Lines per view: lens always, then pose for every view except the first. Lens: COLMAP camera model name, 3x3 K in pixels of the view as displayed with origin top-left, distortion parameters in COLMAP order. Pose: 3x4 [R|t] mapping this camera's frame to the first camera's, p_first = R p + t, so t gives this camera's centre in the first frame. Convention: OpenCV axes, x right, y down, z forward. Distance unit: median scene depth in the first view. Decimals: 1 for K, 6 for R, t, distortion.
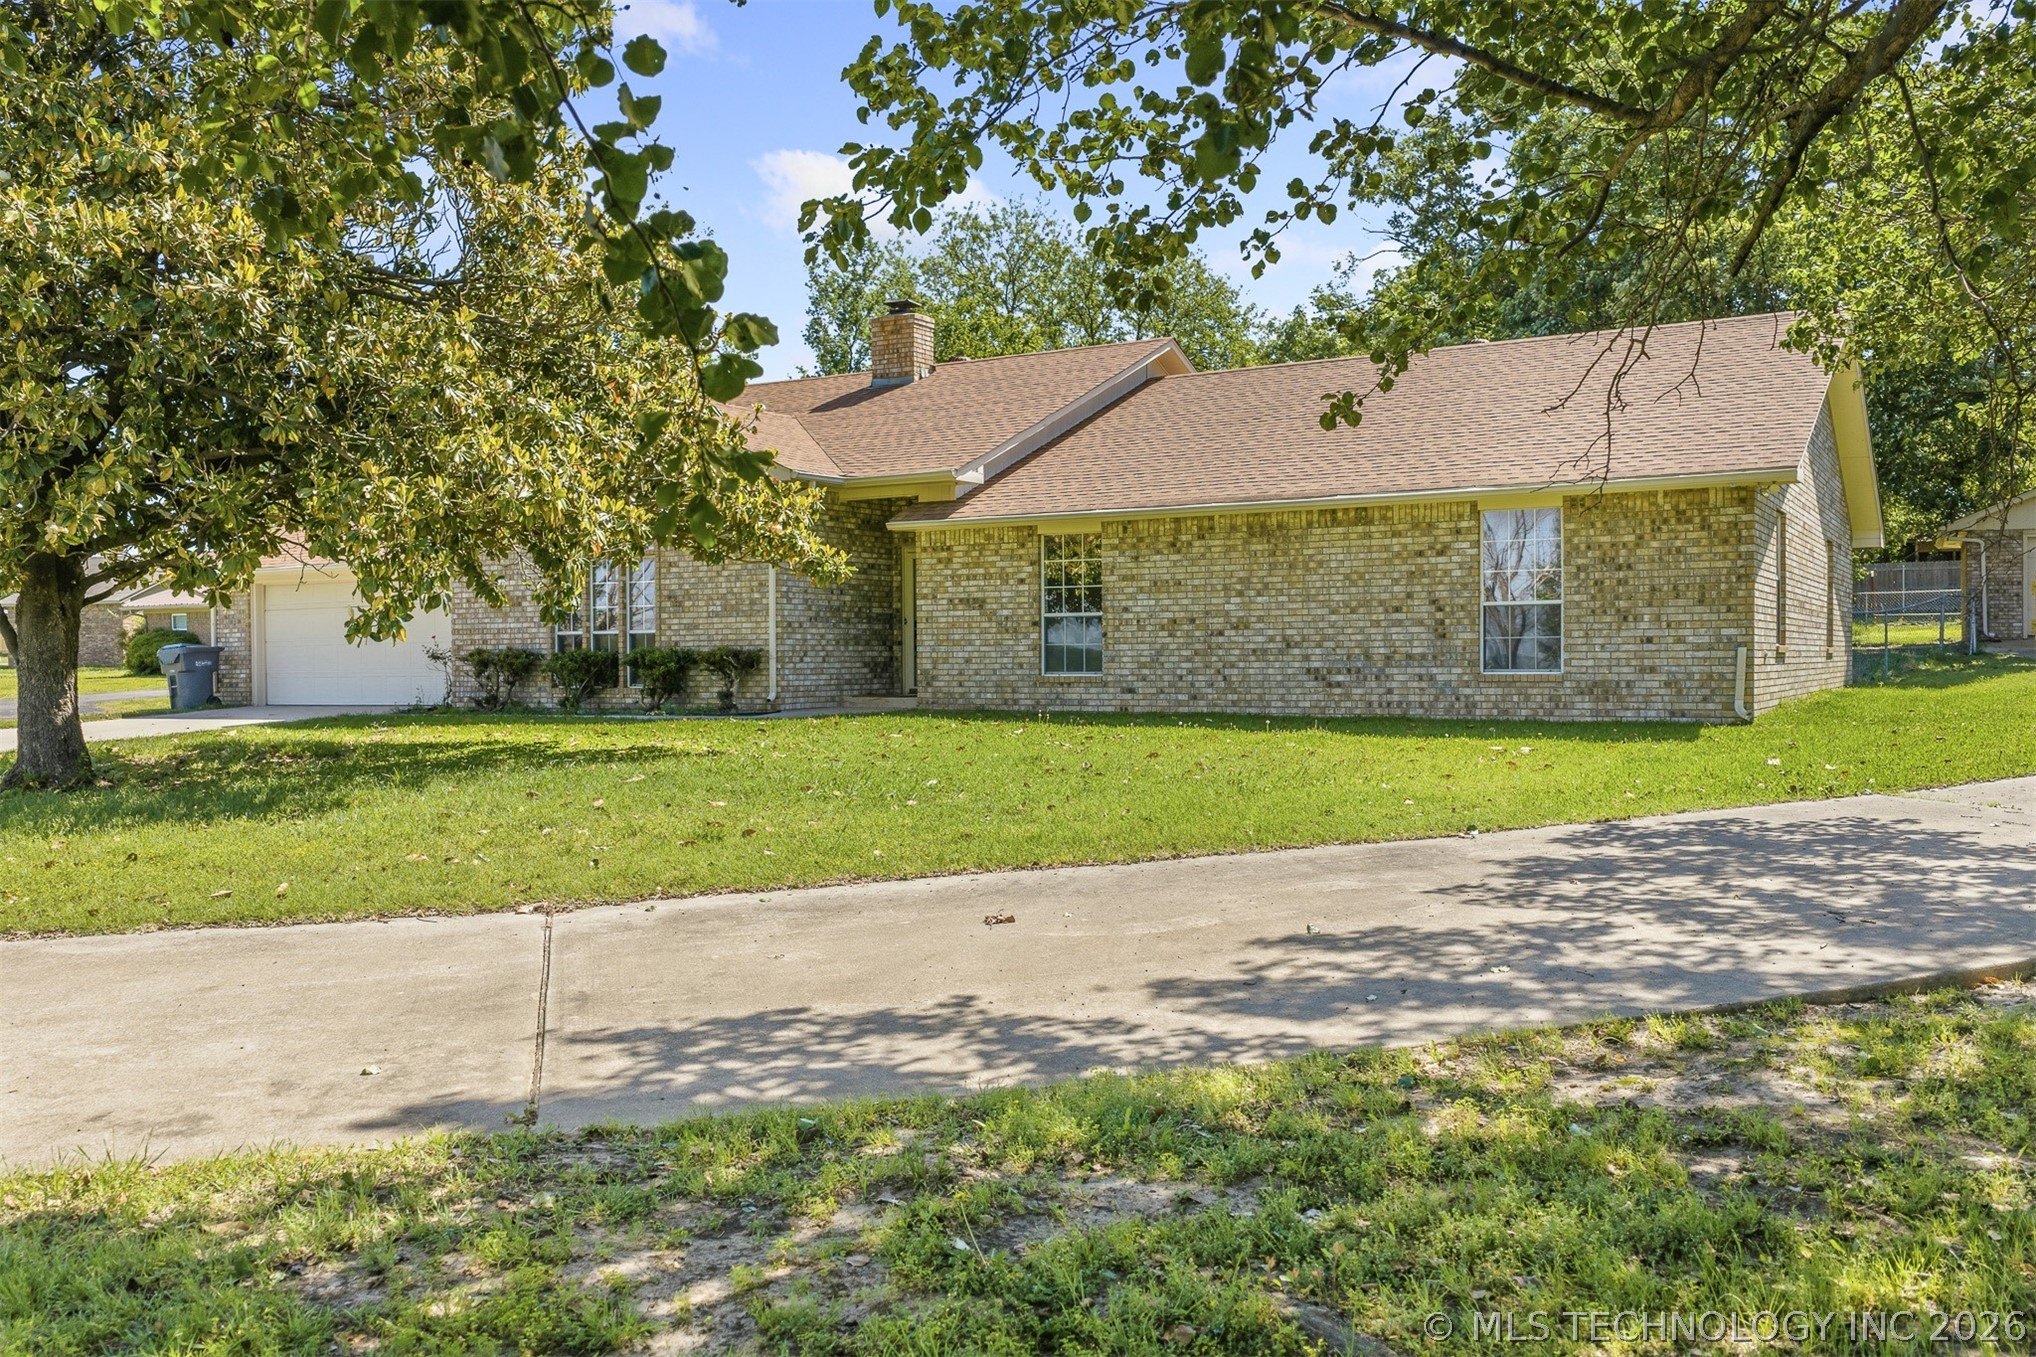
lens RADIAL K [[1717.4, 0, 1019.3], [0, 1717.4, 631.5], [0, 0, 1]] dist [0.006626, -0.000039]
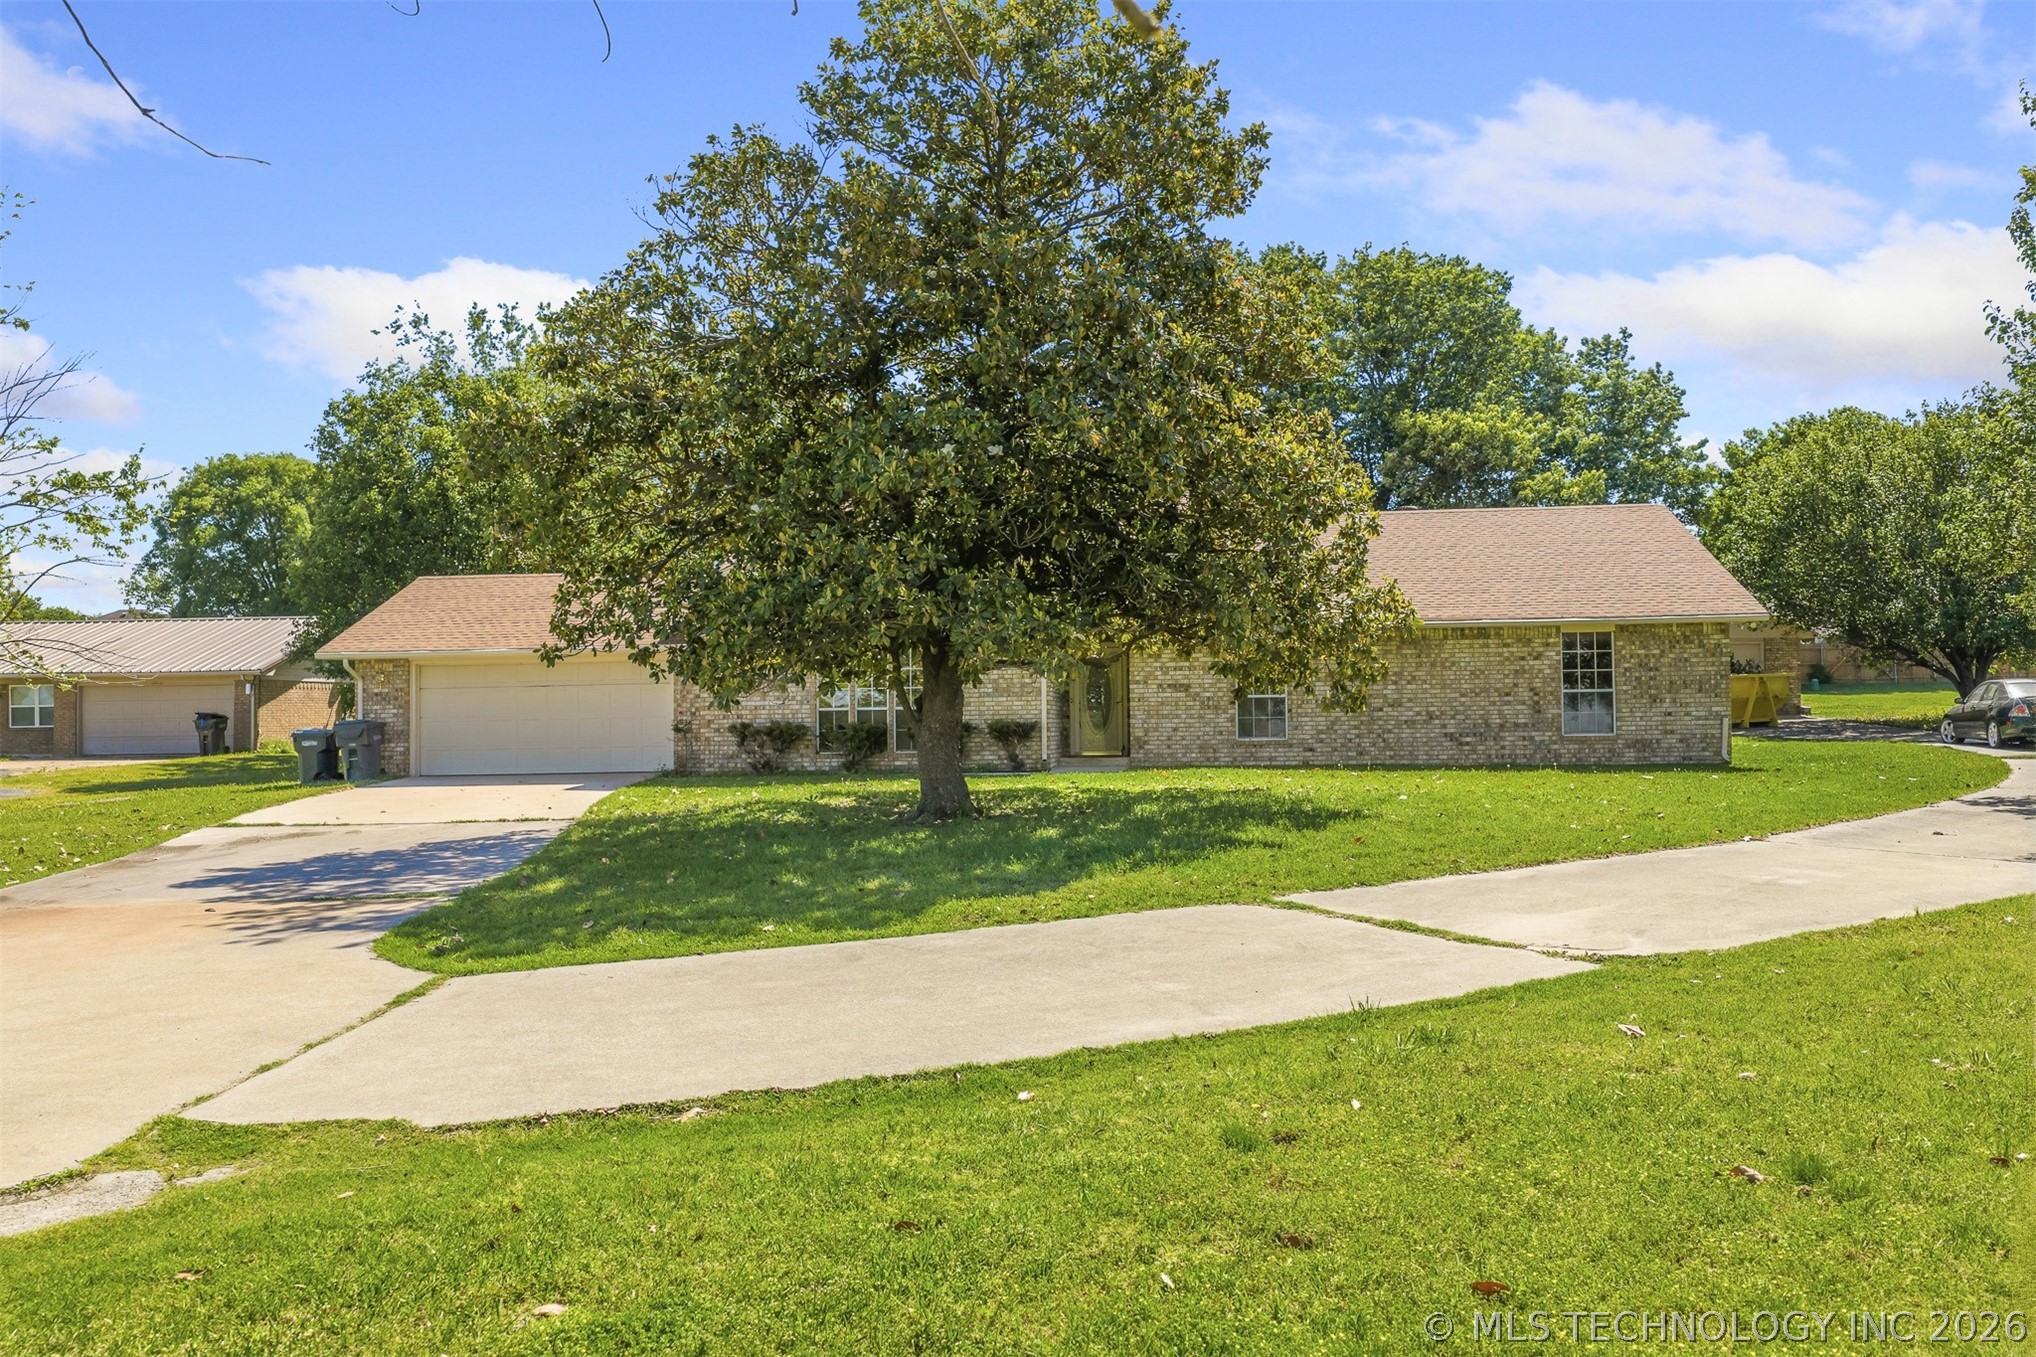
lens RADIAL K [[1717.4, 0, 1019.3], [0, 1717.4, 631.5], [0, 0, 1]] dist [0.006626, -0.000039]
pose [[0.913371, 0.019345, 0.406668, -0.713309], [-0.000822, 0.998956, -0.045674, 0.001560], [-0.407127, 0.041383, 0.912434, -0.203024]]
